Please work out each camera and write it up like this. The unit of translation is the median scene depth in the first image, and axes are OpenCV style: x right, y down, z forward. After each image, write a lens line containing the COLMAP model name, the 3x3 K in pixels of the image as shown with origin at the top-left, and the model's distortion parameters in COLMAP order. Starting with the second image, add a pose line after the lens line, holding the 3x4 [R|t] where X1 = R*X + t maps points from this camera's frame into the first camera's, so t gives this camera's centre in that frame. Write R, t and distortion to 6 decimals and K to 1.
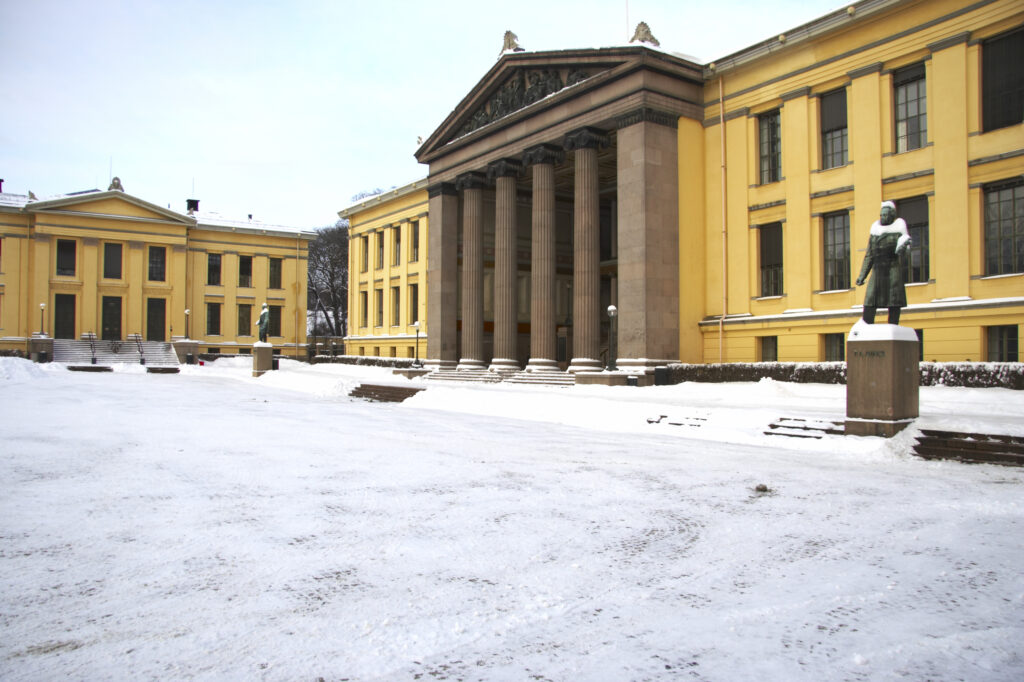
lens RADIAL K [[807.9, 0, 512.3], [0, 807.9, 347.7], [0, 0, 1]] dist [-0.151900, 0.114215]
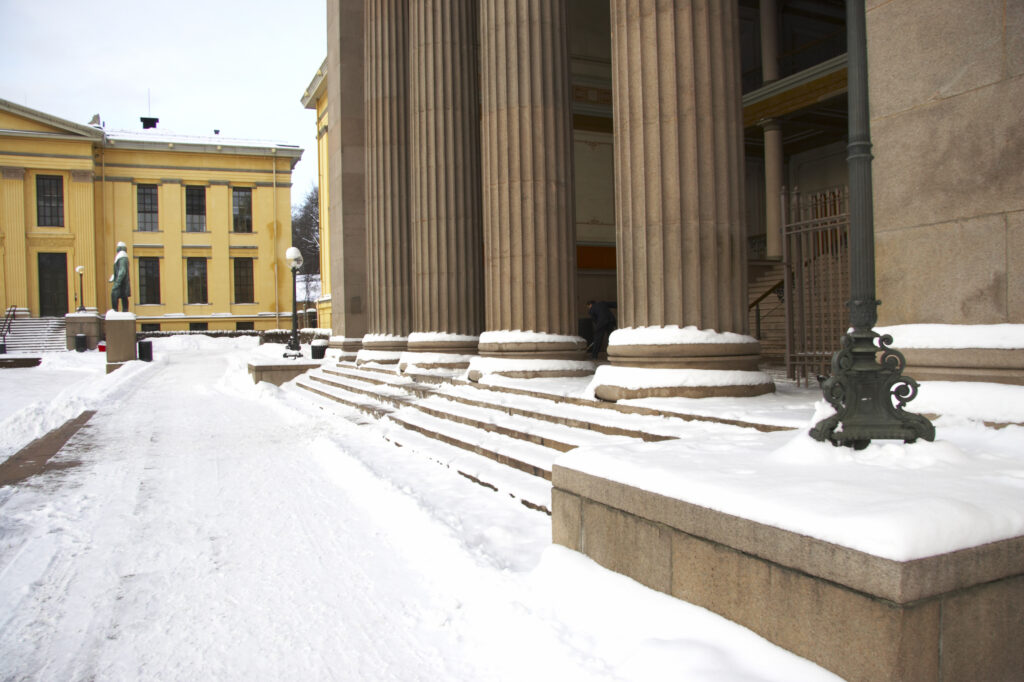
lens RADIAL K [[807.9, 0, 513.0], [0, 807.9, 343.8], [0, 0, 1]] dist [-0.151900, 0.114215]
pose [[0.985183, -0.027664, -0.169259, 0.086437], [0.034142, 0.998787, 0.035477, 0.009432], [0.168073, -0.040730, 0.984933, 0.813492]]
